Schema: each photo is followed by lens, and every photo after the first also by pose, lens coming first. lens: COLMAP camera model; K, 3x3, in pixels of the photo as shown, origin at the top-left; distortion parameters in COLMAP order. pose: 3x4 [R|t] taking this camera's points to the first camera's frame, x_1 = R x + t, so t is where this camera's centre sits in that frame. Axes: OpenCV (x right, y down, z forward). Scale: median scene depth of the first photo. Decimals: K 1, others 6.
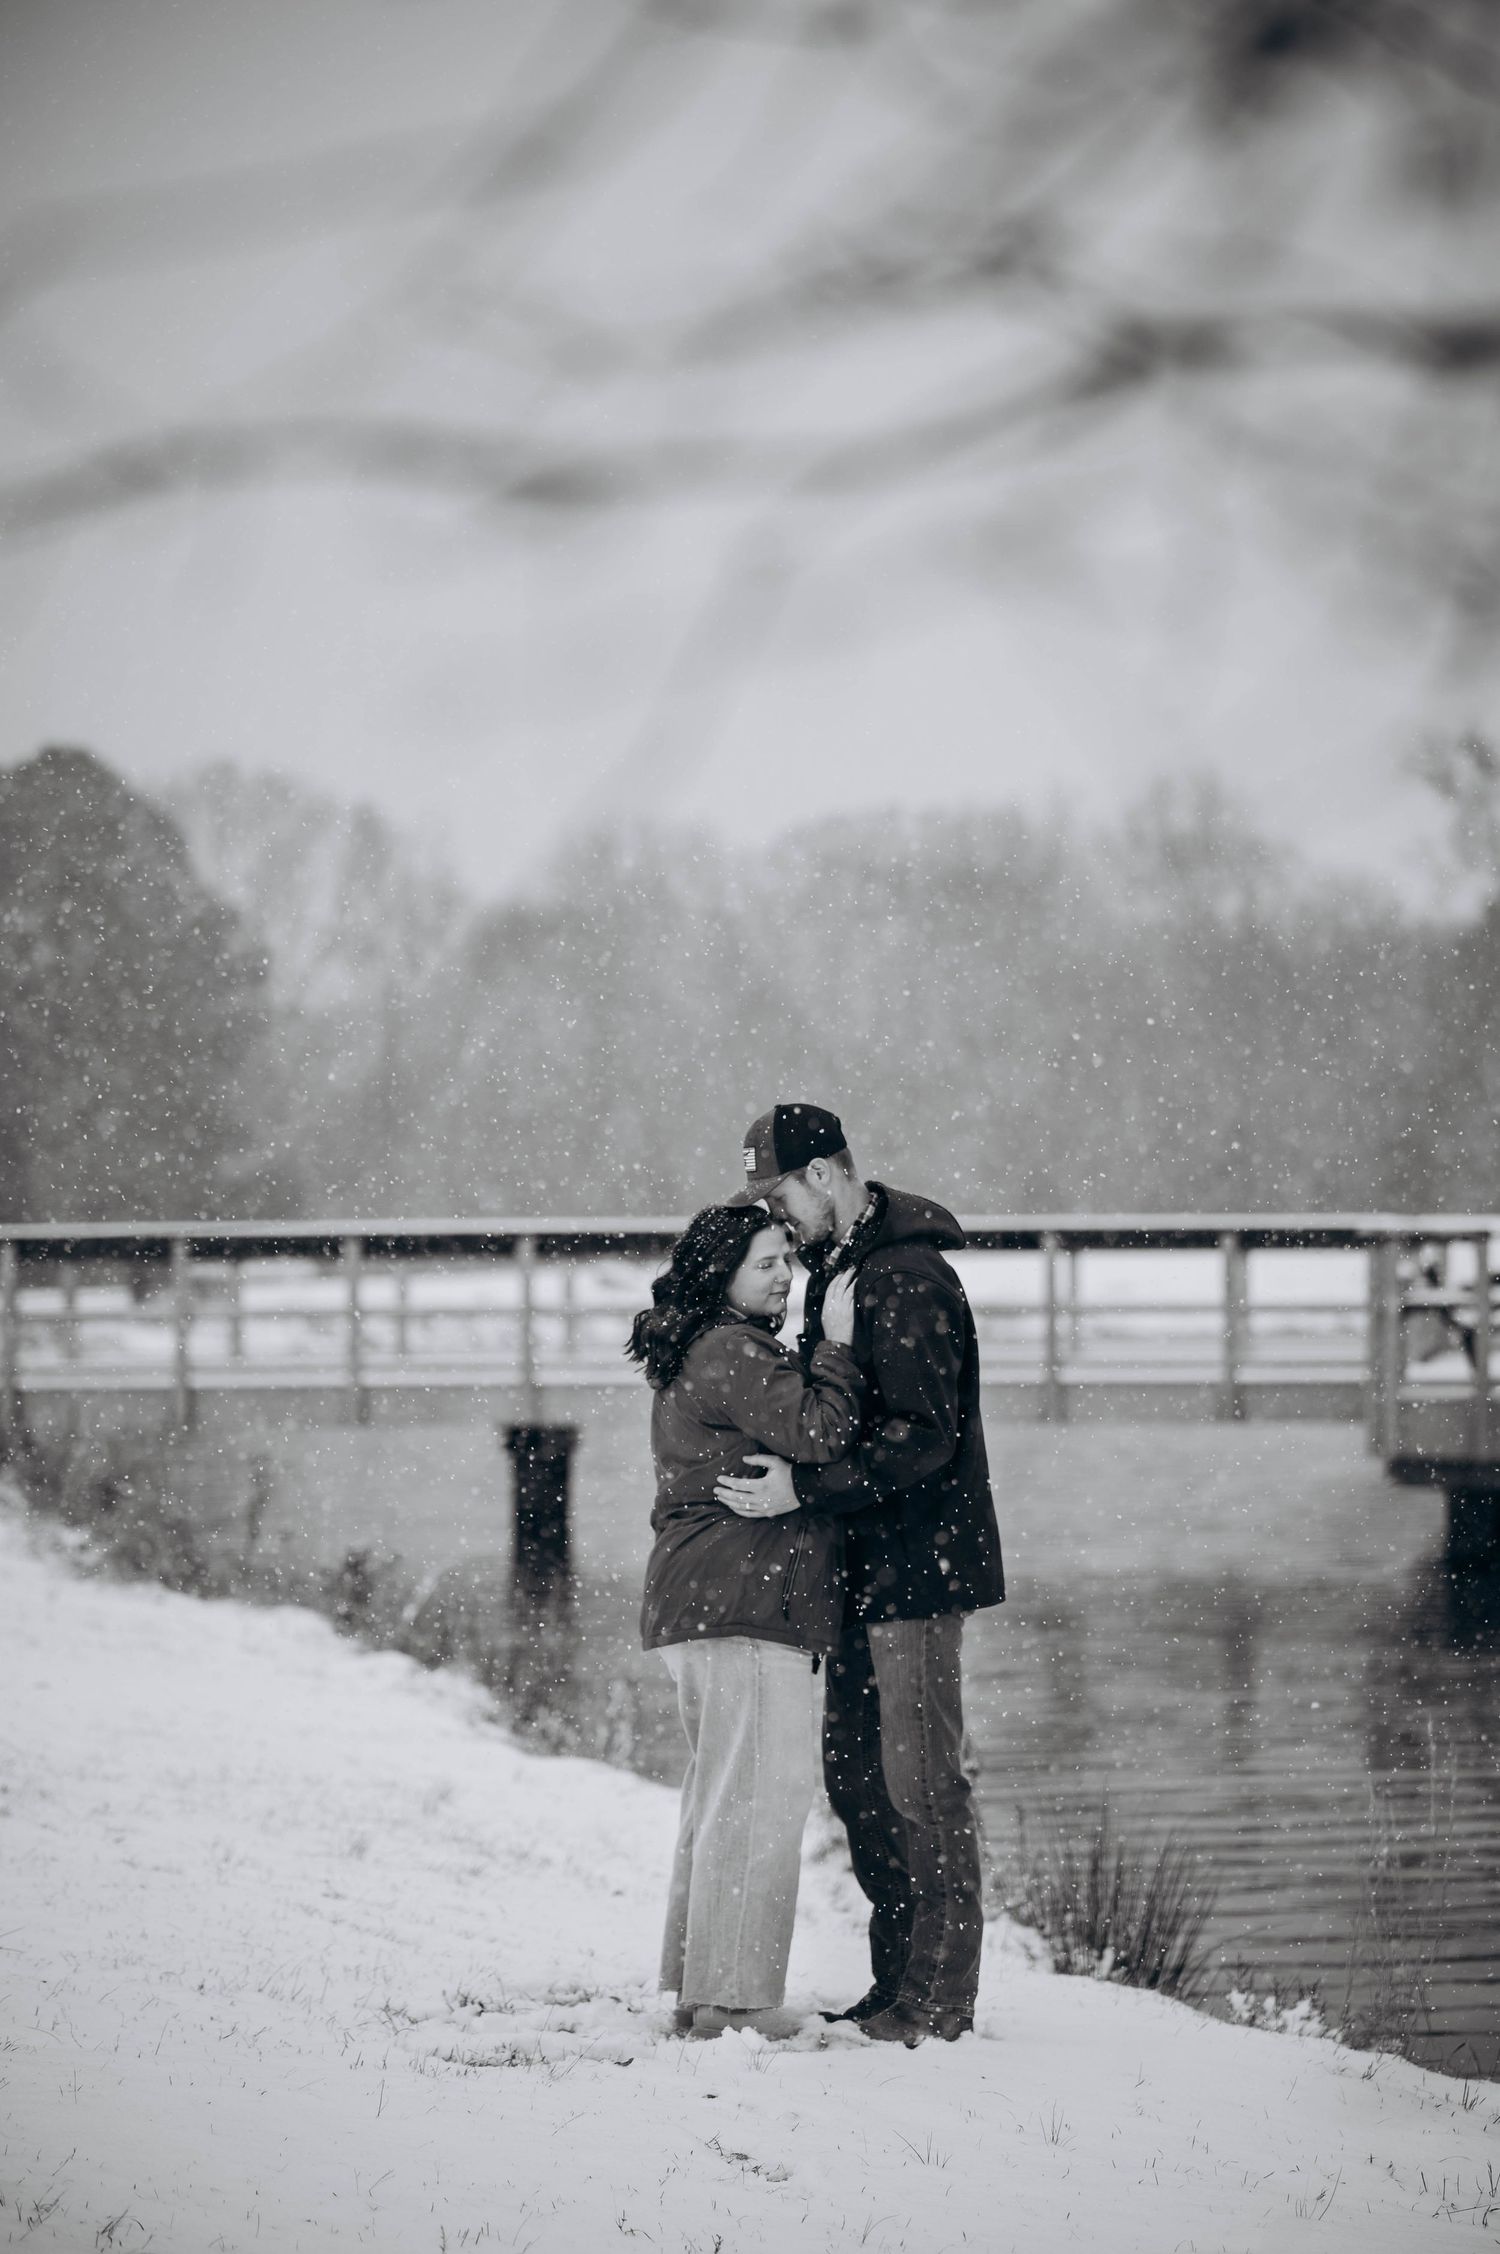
lens RADIAL K [[6243.0, 0, 750.0], [0, 6243.0, 1127.0], [0, 0, 1]] dist [0.461013, -0.249021]
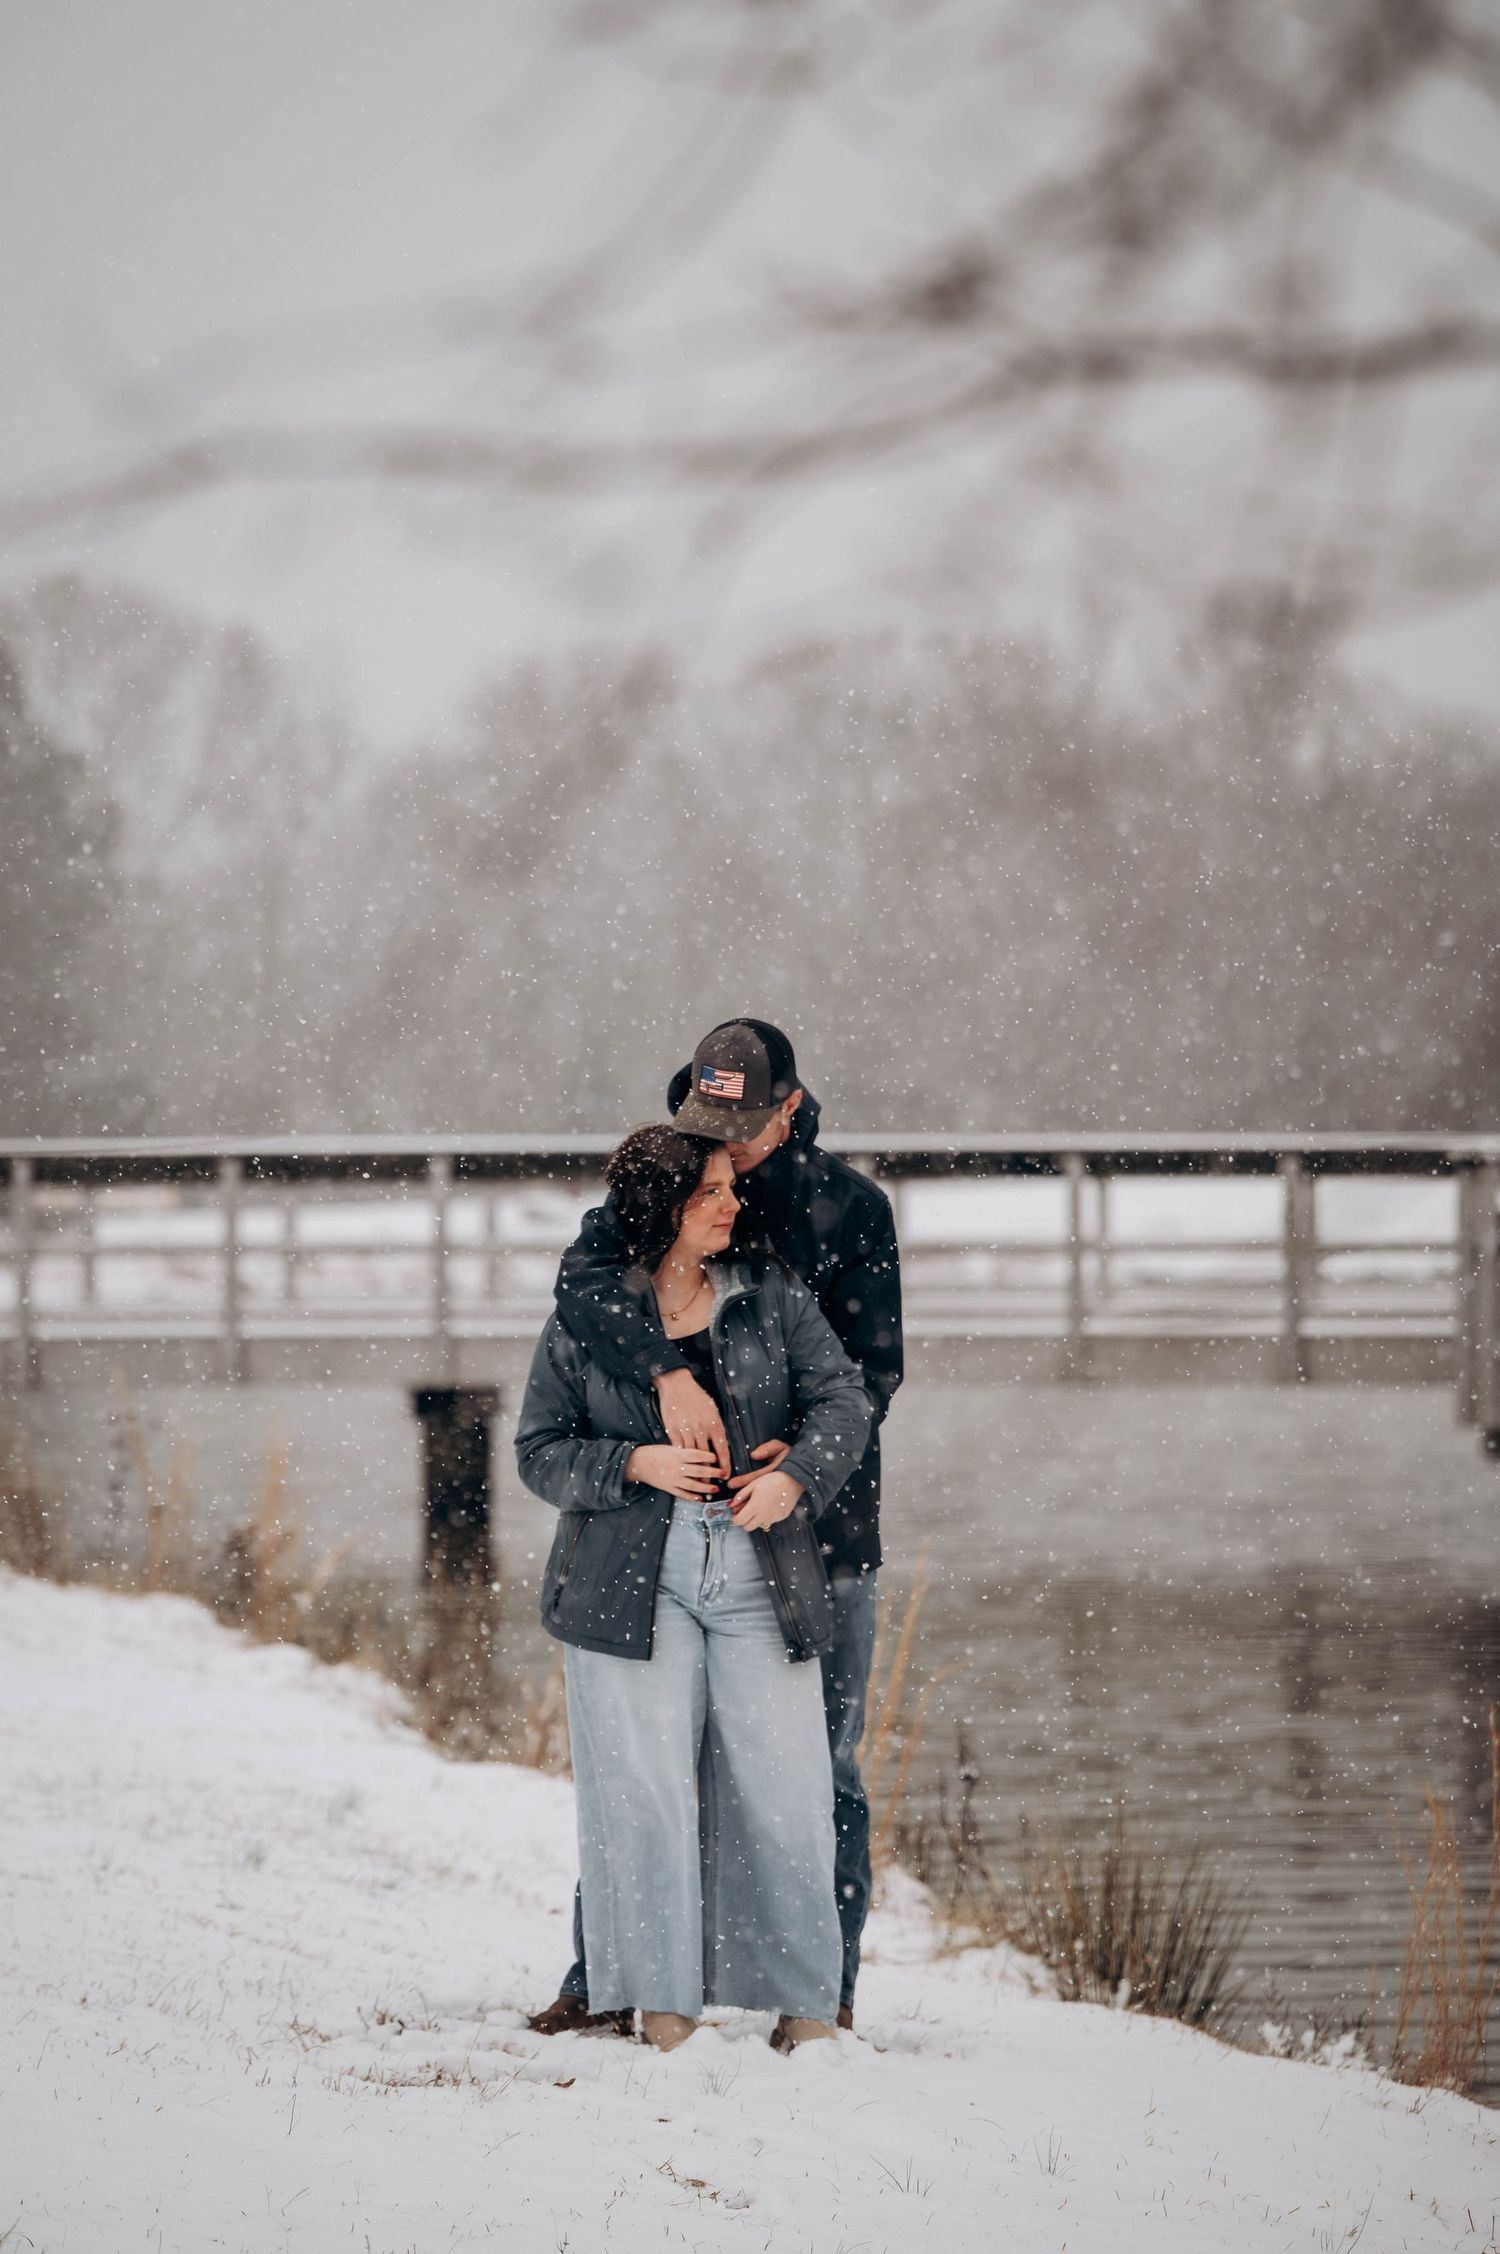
lens RADIAL K [[6243.0, 0, 750.0], [0, 6243.0, 1127.0], [0, 0, 1]] dist [0.461013, -0.249021]
pose [[0.999976, 0.001199, 0.006787, -0.000236], [-0.001312, 0.999862, 0.016566, -0.000288], [-0.006767, -0.016574, 0.999840, 0.154465]]
